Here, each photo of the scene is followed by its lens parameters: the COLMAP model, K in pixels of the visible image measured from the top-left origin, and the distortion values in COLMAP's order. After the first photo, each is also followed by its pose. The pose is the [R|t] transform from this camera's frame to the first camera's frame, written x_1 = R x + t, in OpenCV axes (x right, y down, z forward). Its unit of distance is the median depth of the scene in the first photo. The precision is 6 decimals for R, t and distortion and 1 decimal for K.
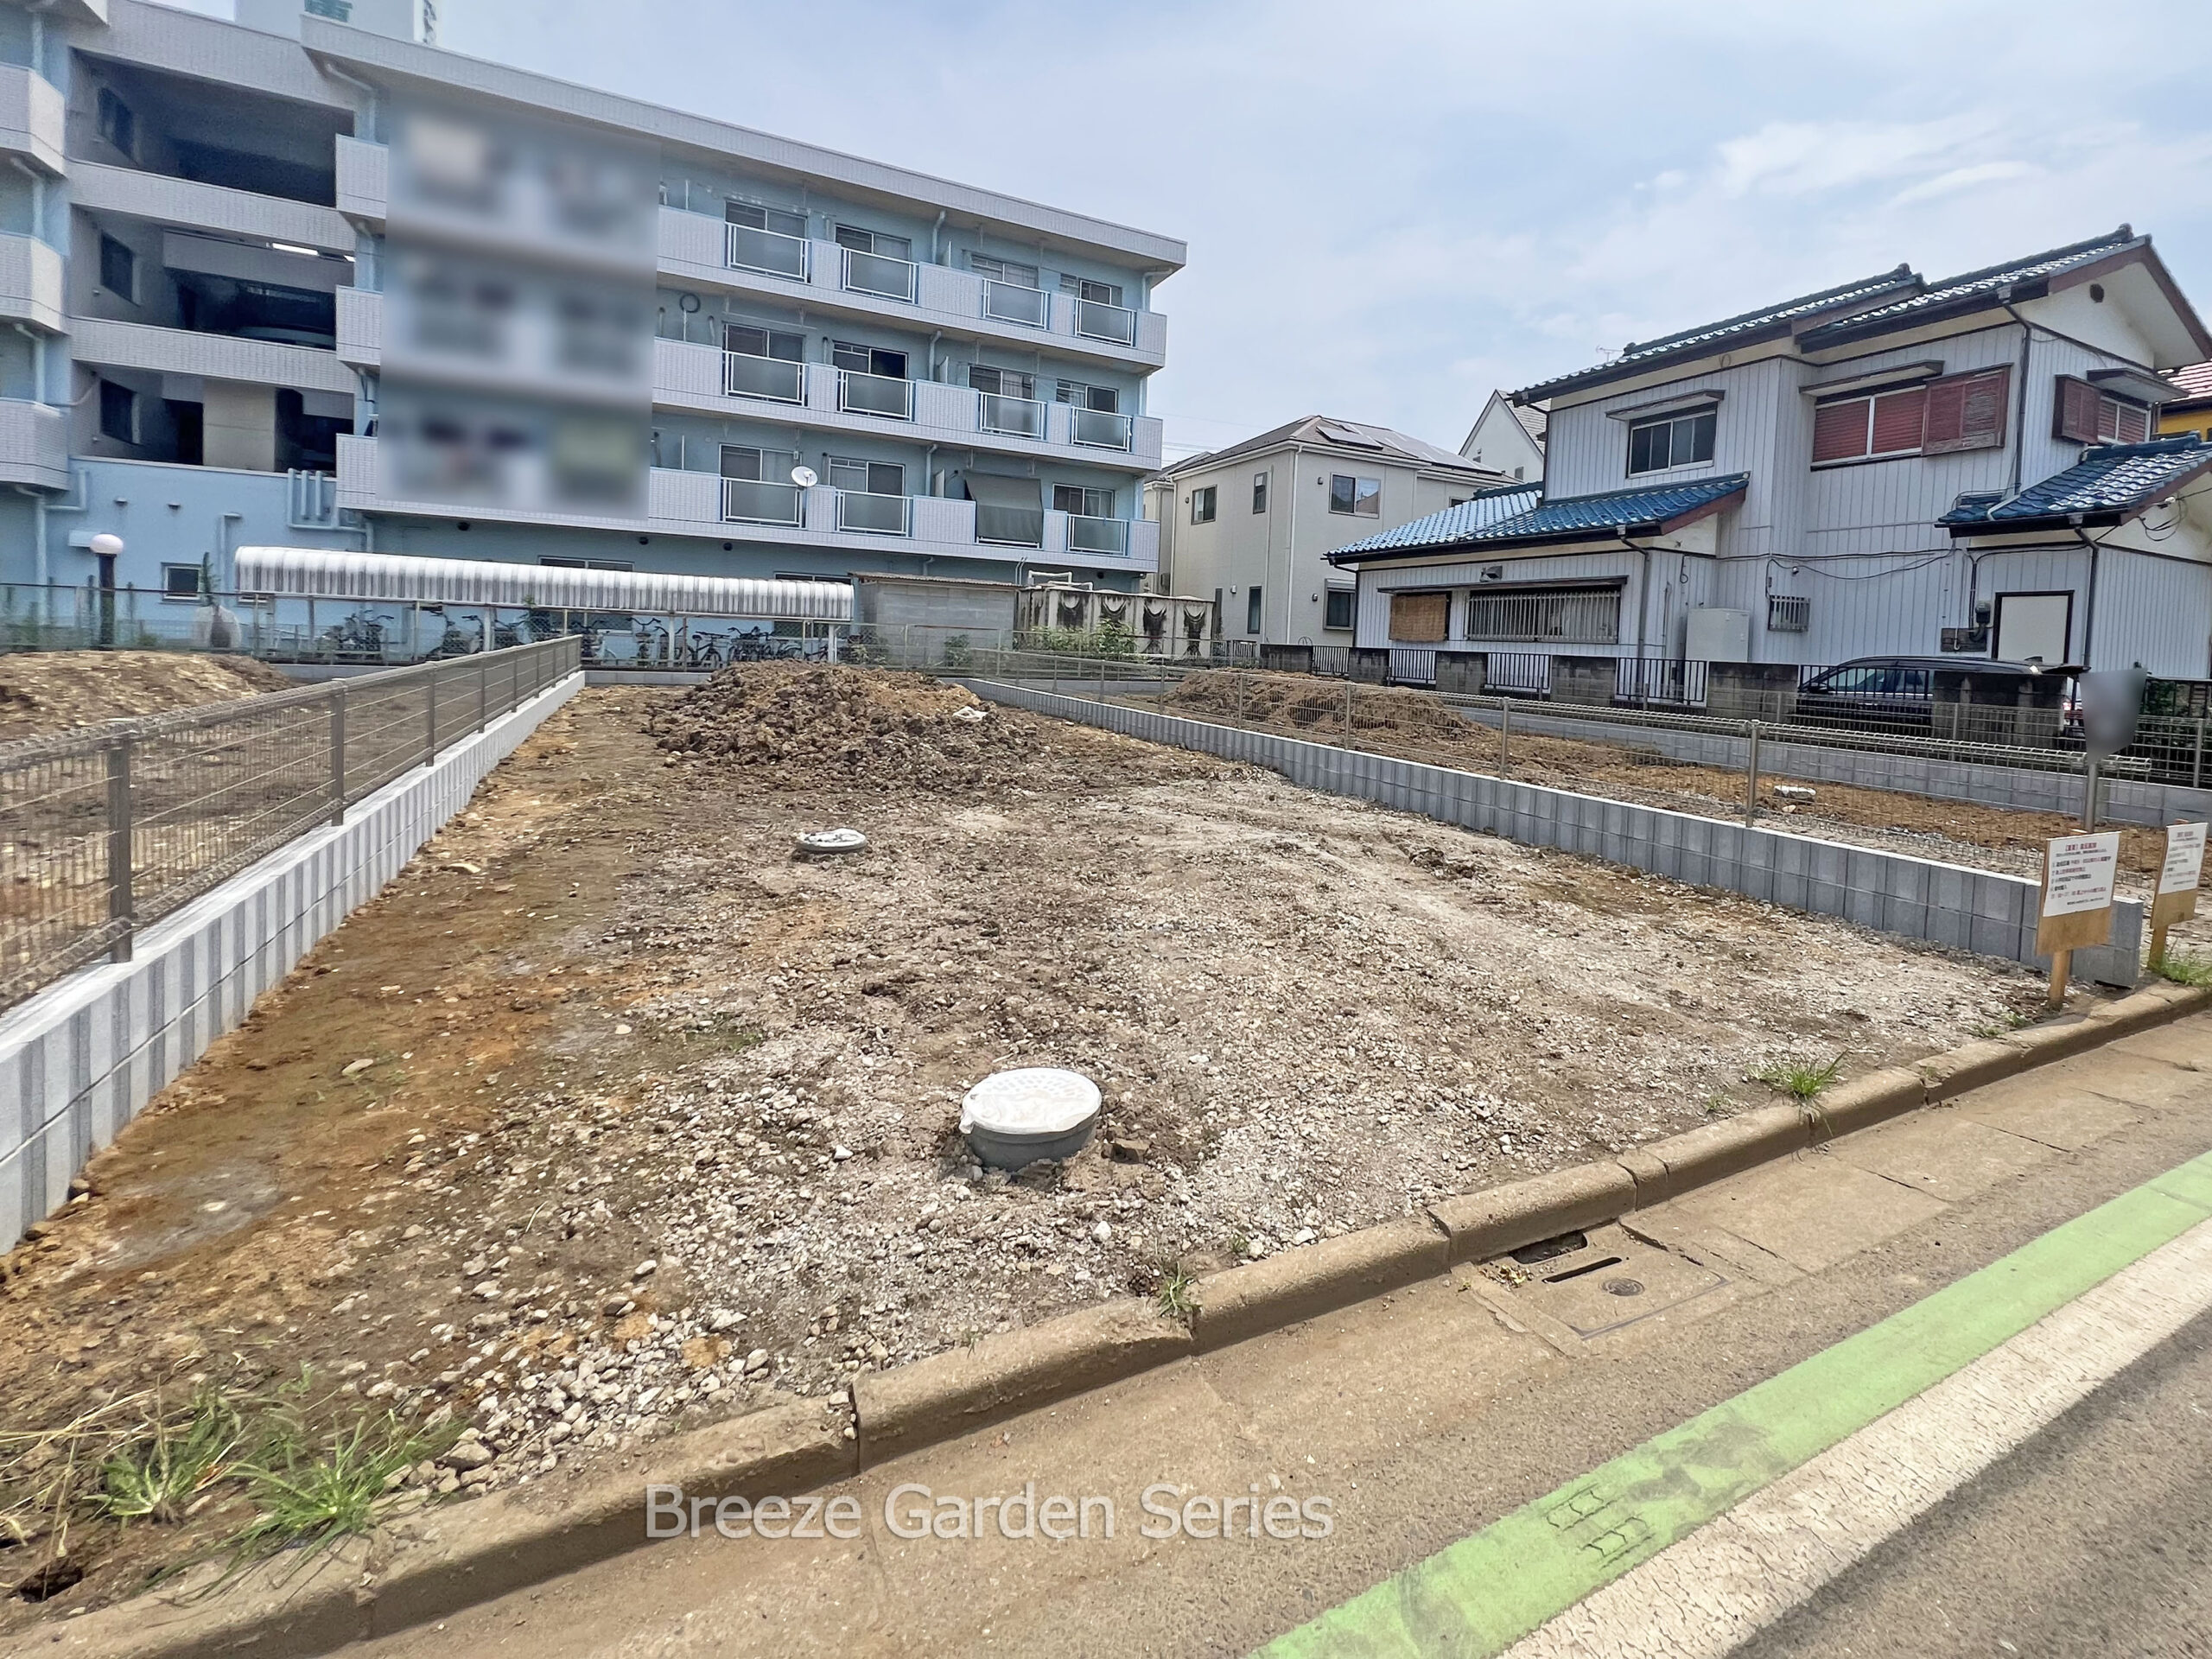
lens RADIAL K [[1036.0, 0, 1287.3], [0, 1036.0, 690.7], [0, 0, 1]] dist [-0.002043, 0.000651]
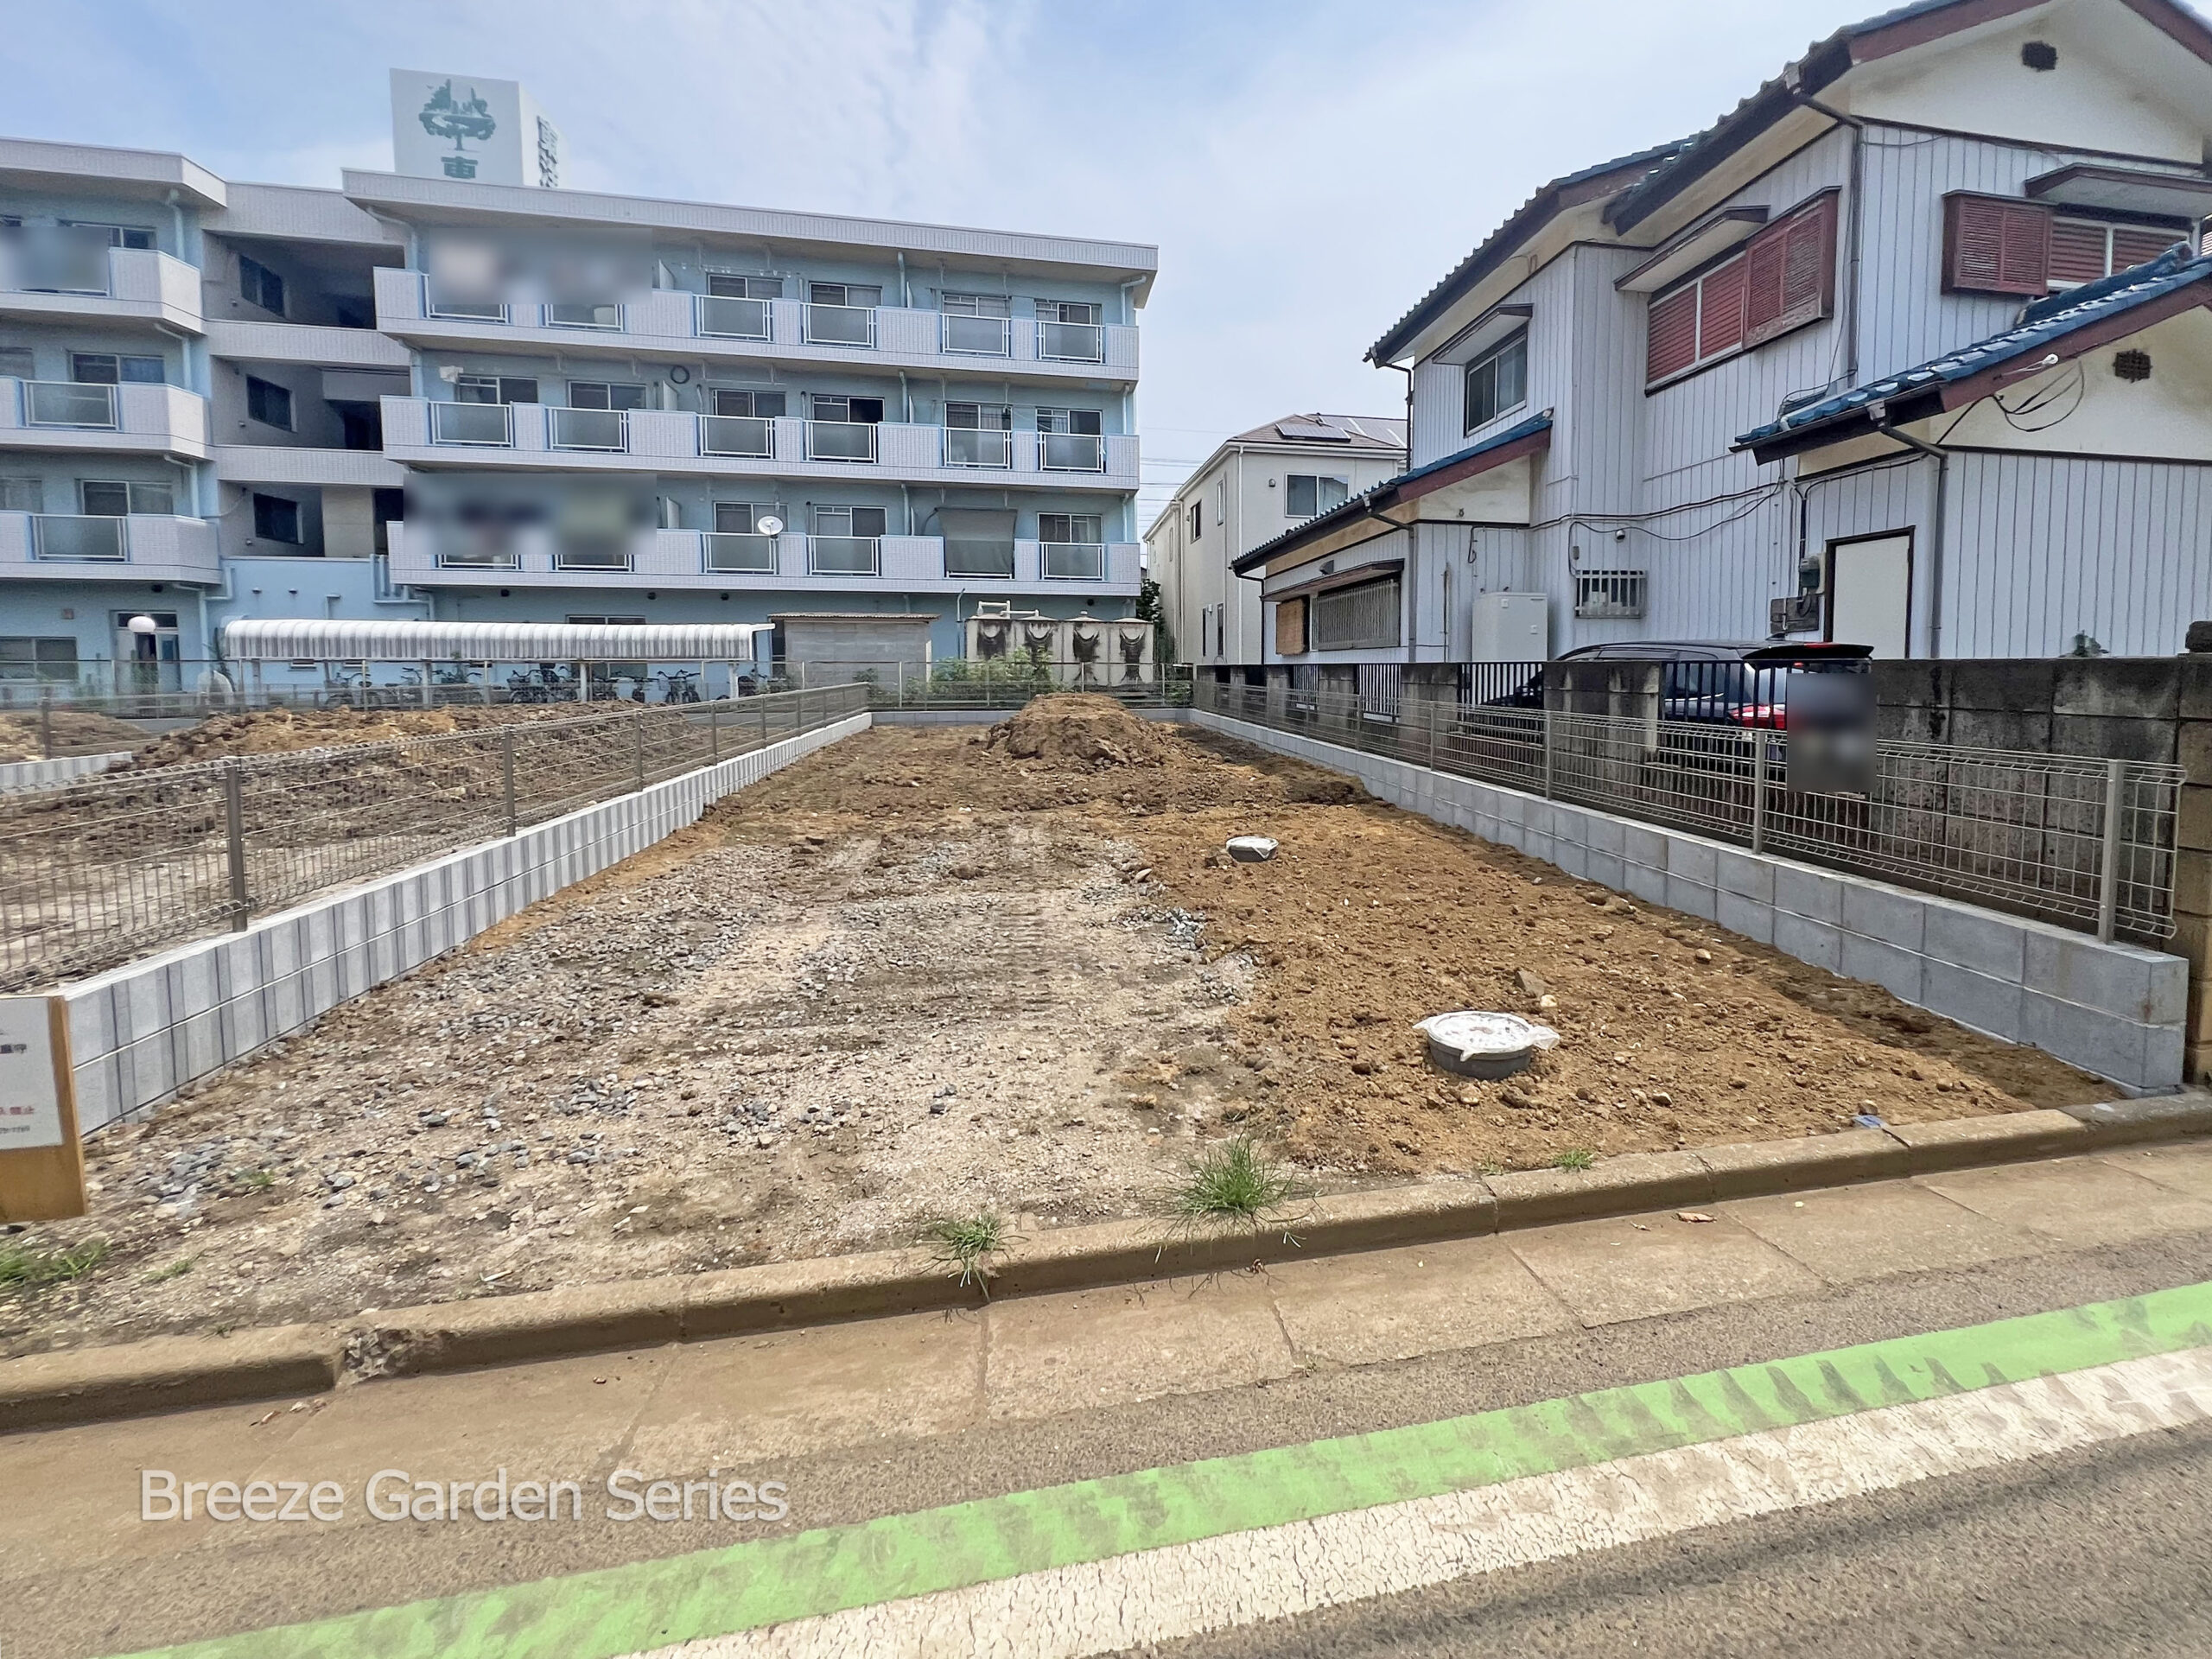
lens RADIAL K [[1013.5, 0, 1253.7], [0, 1013.5, 730.5], [0, 0, 1]] dist [-0.001288, 0.000341]
pose [[0.952997, -0.023317, -0.302081, 0.319281], [0.027374, 0.999583, 0.009202, 0.006302], [0.301740, -0.017039, 0.953238, 0.165355]]
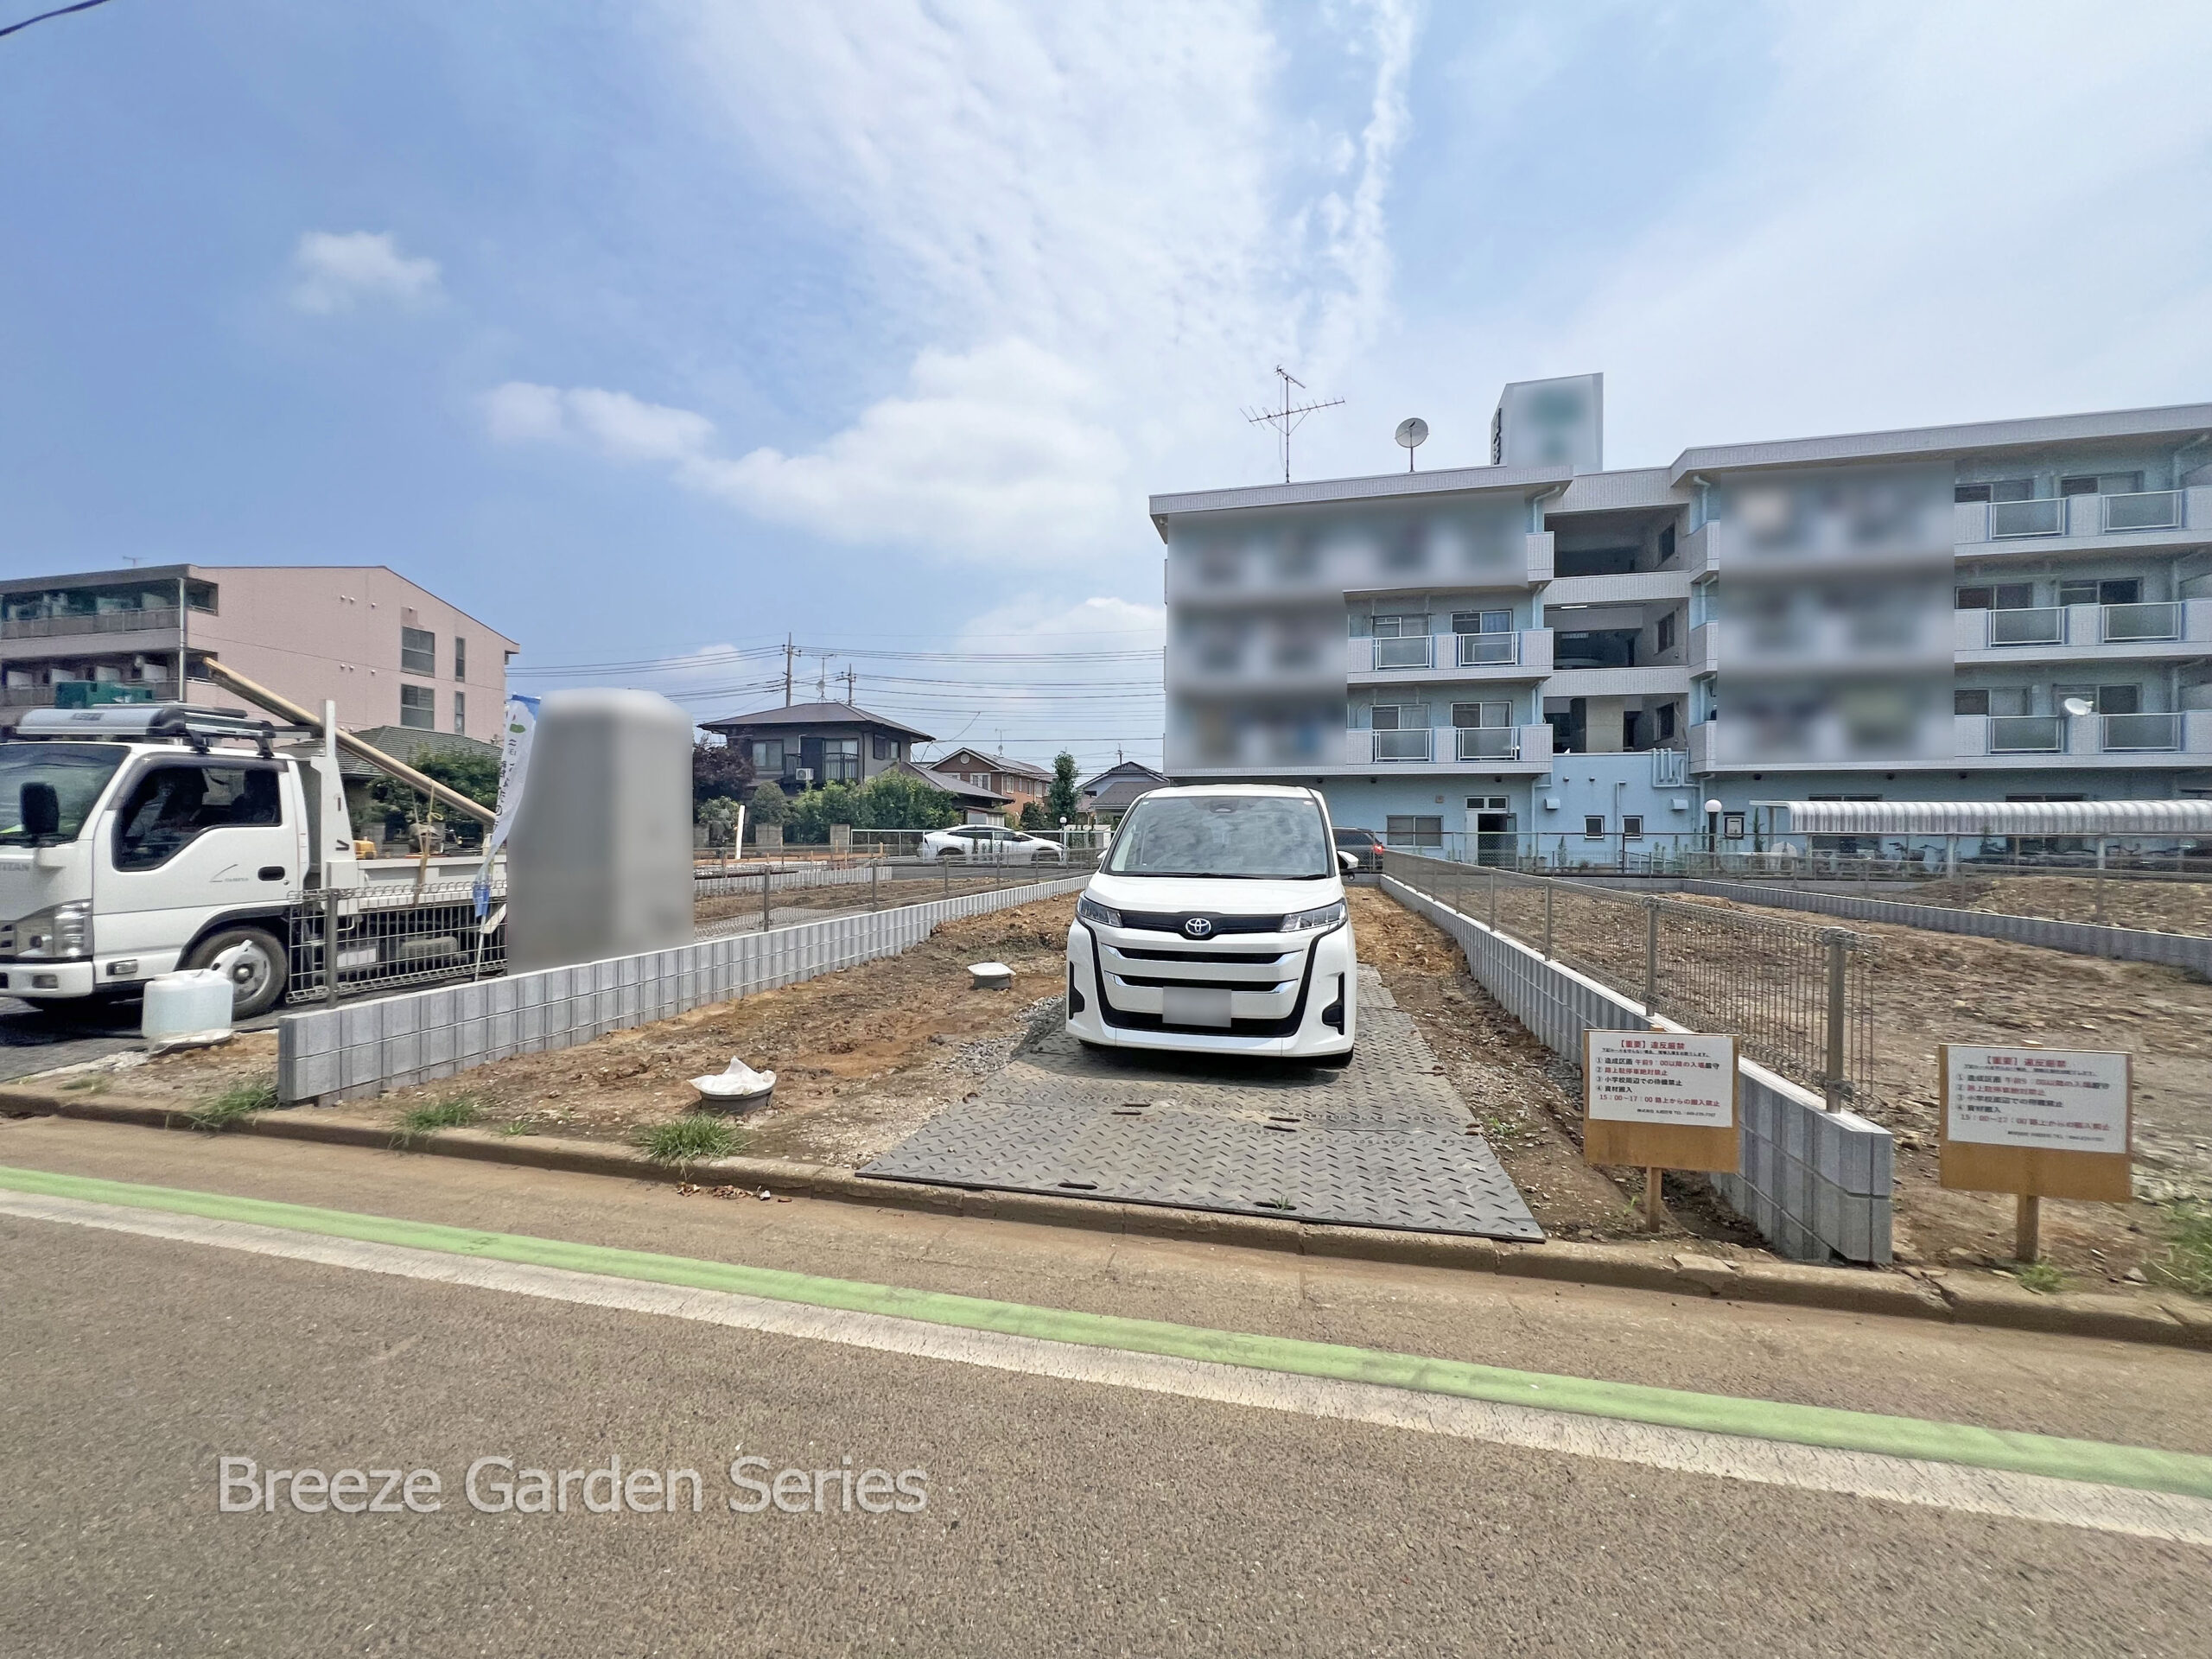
lens RADIAL K [[884.2, 0, 1103.3], [0, 884.2, 825.2], [0, 0, 1]] dist [-0.000782, 0.000457]
pose [[0.709212, -0.046198, -0.703480, -0.548589], [-0.006796, 0.997356, -0.072348, -0.004857], [0.704963, 0.056091, 0.707023, -0.399029]]
